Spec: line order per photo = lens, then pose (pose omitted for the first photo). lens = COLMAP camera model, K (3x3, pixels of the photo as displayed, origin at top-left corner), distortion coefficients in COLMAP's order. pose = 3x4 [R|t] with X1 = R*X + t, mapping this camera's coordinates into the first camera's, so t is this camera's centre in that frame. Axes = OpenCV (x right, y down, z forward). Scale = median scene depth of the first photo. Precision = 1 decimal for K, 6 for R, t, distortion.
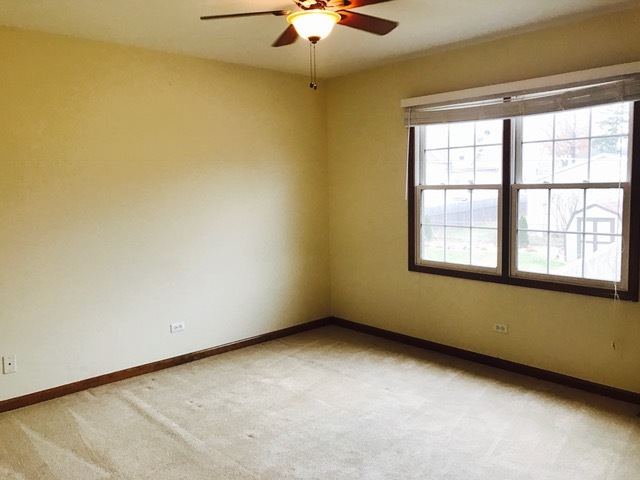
lens RADIAL K [[527.4, 0, 320.0], [0, 527.4, 240.0], [0, 0, 1]] dist [0.063239, -0.099550]
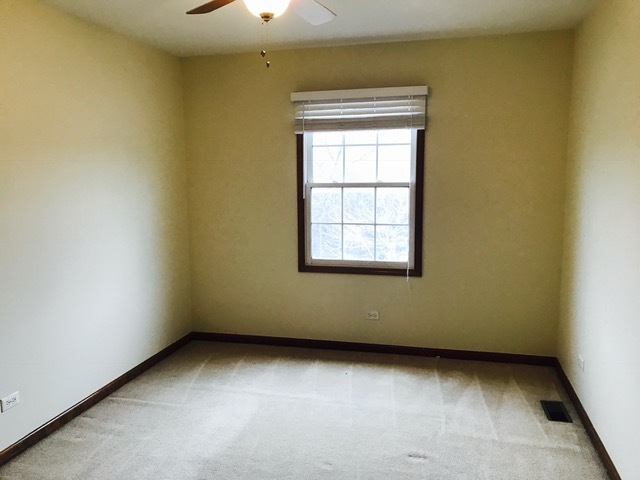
lens RADIAL K [[459.8, 0, 320.0], [0, 459.8, 240.0], [0, 0, 1]] dist [0.045677, 0.000573]
pose [[0.826679, -0.064338, 0.558983, -0.270412], [0.054821, 0.997924, 0.033784, -0.026343], [-0.559997, 0.002715, 0.828490, 0.283011]]
